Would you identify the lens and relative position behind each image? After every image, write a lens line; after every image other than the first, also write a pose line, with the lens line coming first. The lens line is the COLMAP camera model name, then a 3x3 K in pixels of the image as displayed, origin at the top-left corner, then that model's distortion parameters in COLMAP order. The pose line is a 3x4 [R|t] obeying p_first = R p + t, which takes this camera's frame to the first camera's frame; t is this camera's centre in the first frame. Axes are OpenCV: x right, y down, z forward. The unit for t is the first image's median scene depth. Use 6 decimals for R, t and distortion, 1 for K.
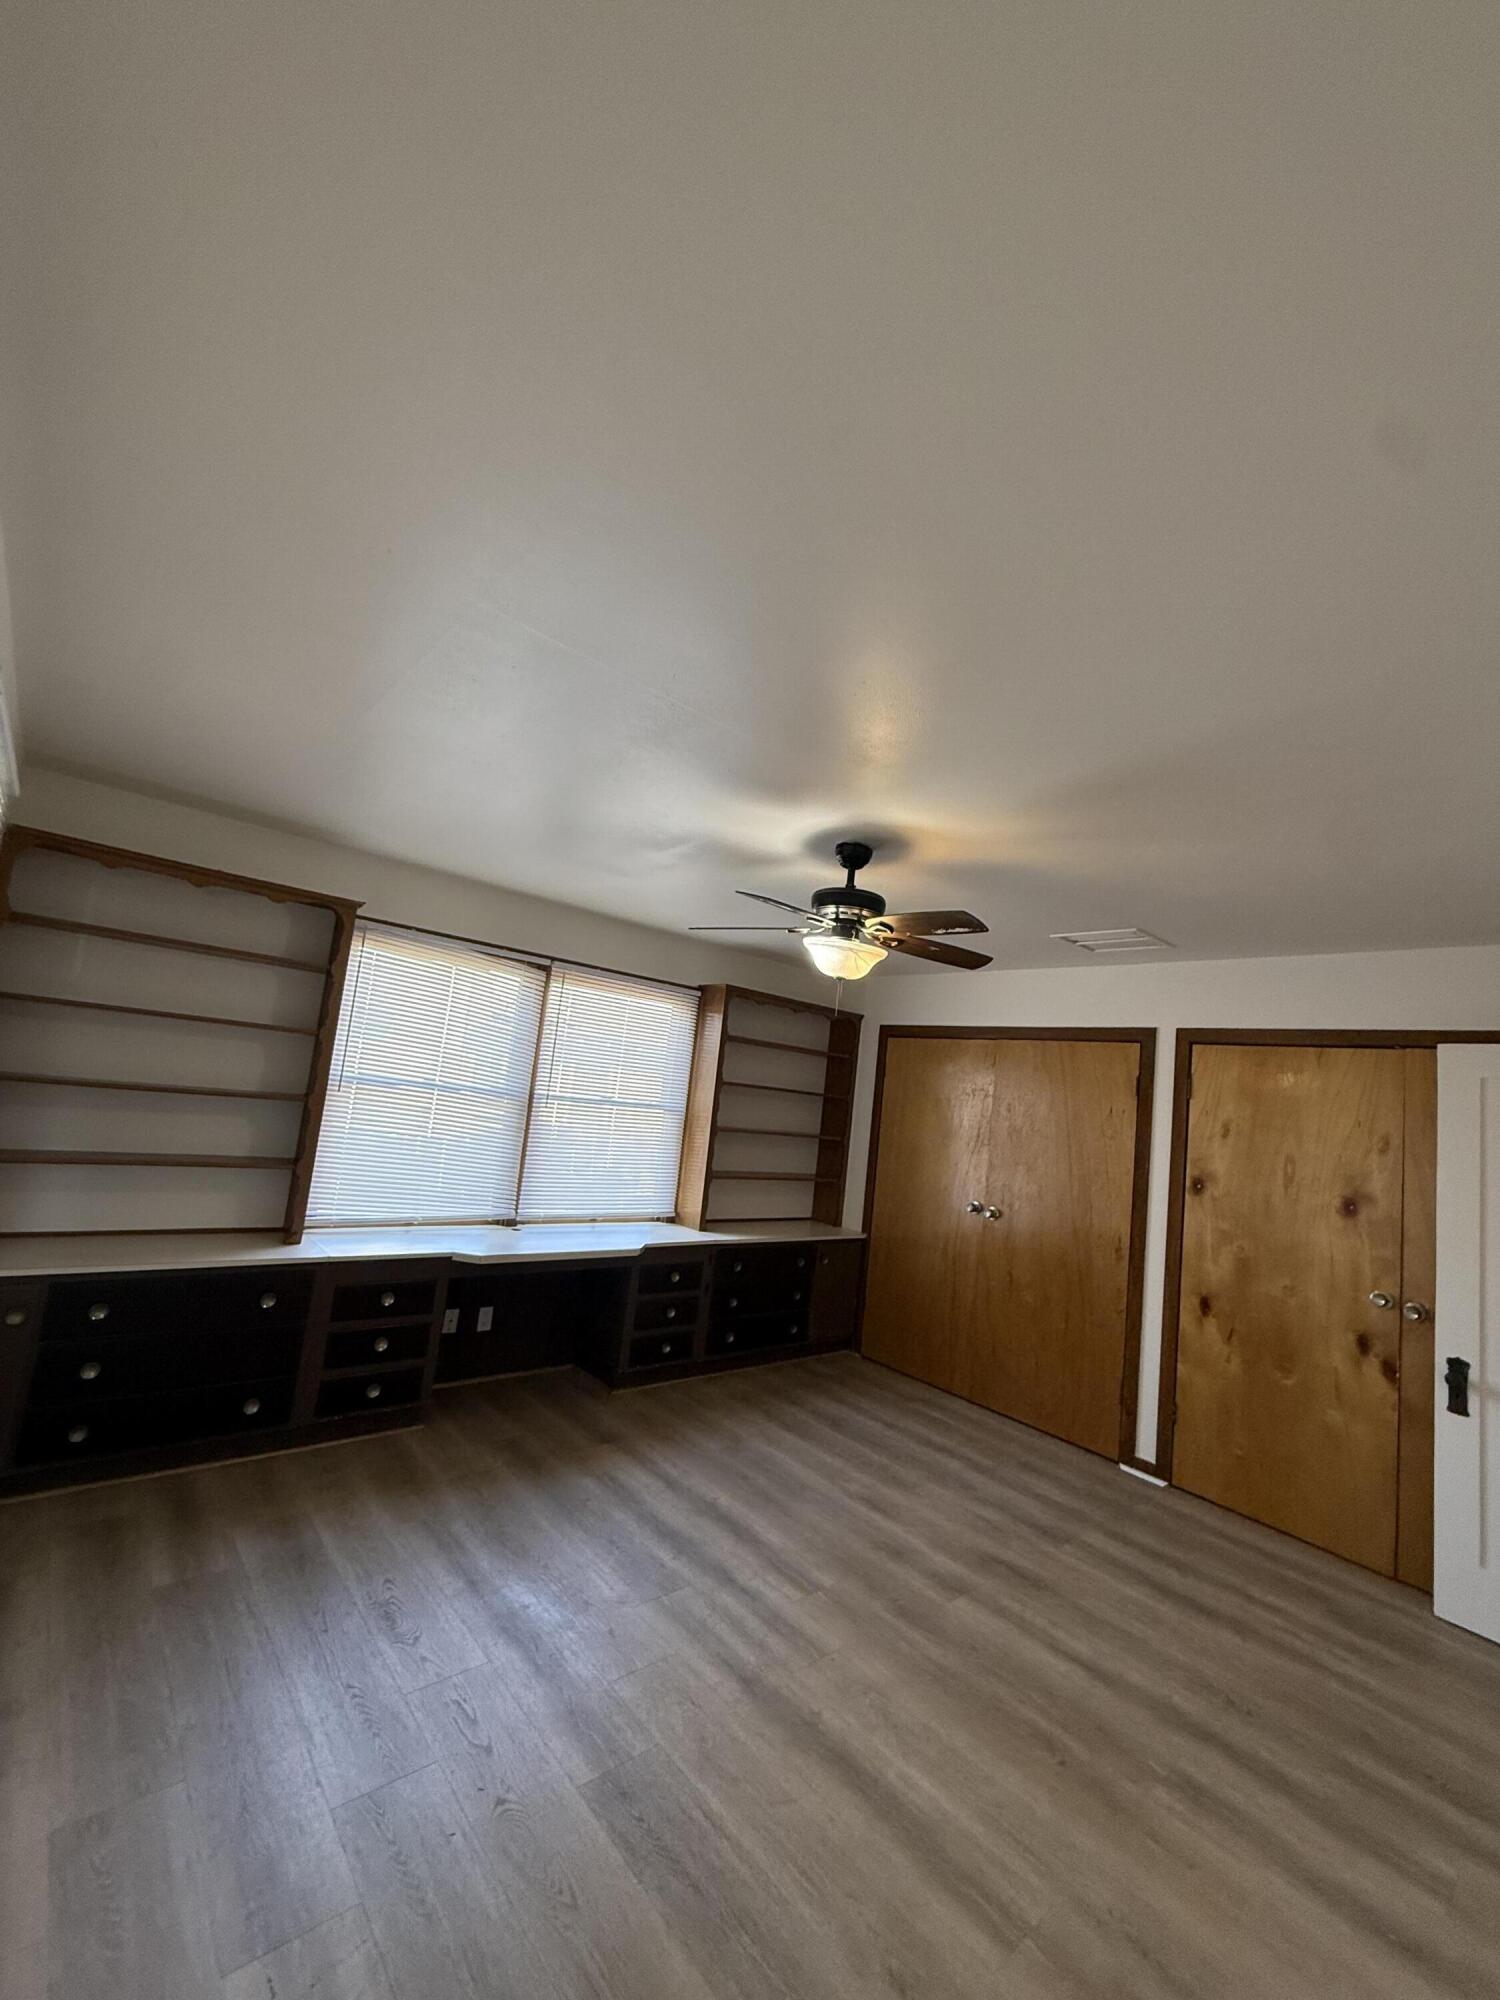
lens RADIAL K [[804.4, 0, 747.9], [0, 804.4, 1002.7], [0, 0, 1]] dist [0.002719, 0.000566]
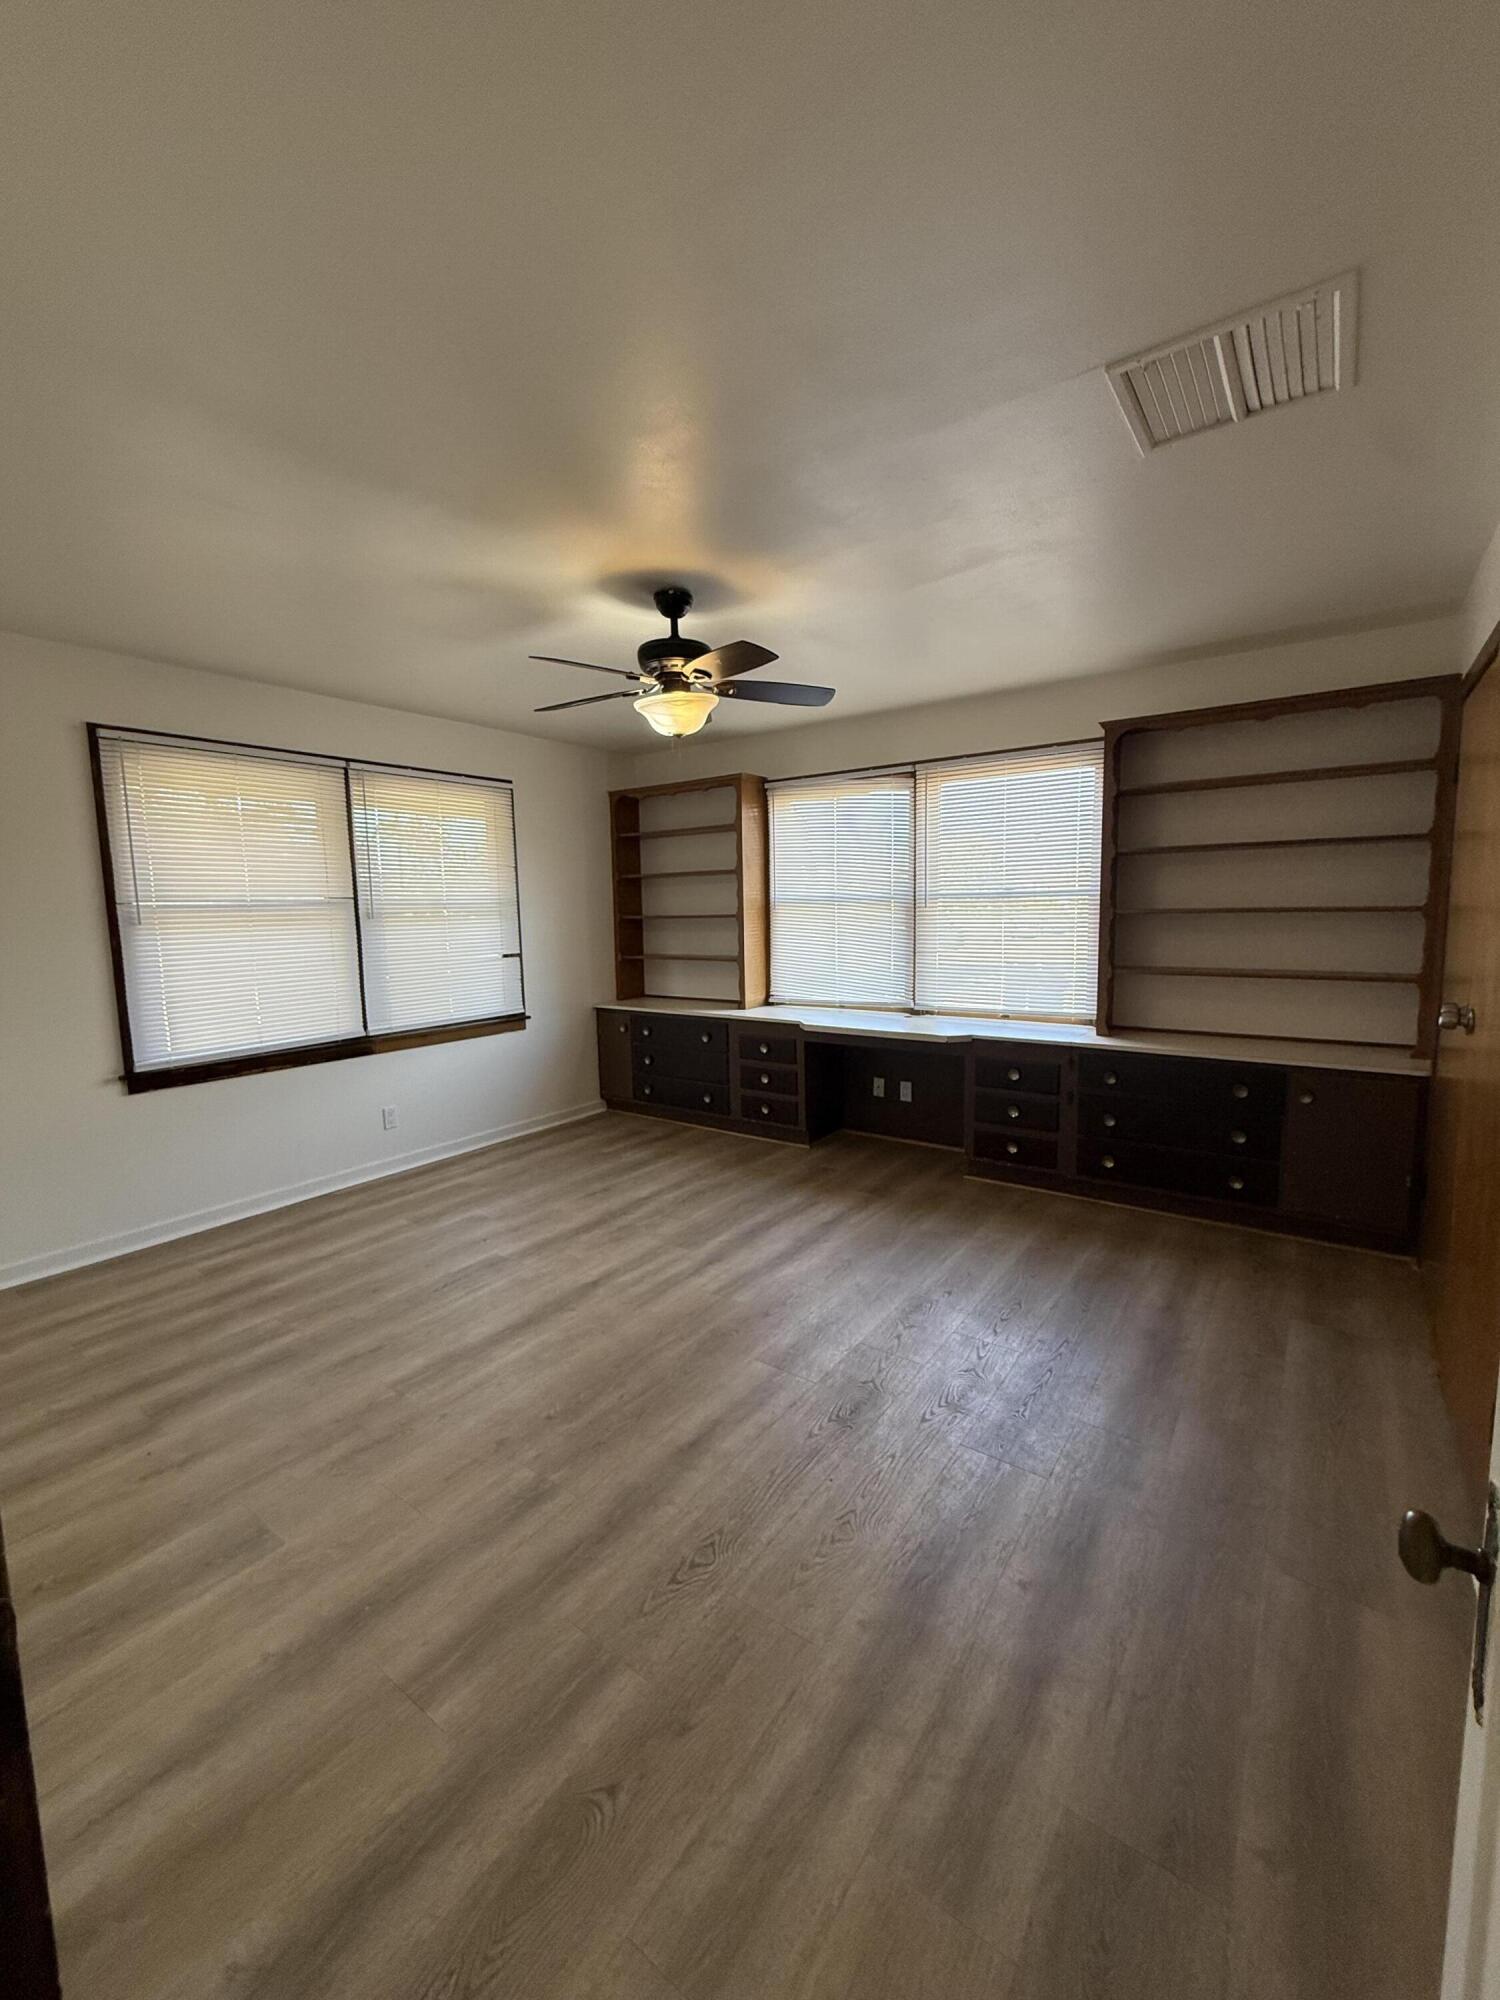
lens RADIAL K [[804.4, 0, 750.8], [0, 804.4, 999.6], [0, 0, 1]] dist [0.002719, 0.000566]
pose [[0.224846, -0.004491, -0.974384, 0.909461], [0.155711, 0.987304, 0.031381, 0.229168], [0.961872, -0.158778, 0.222690, 0.659723]]
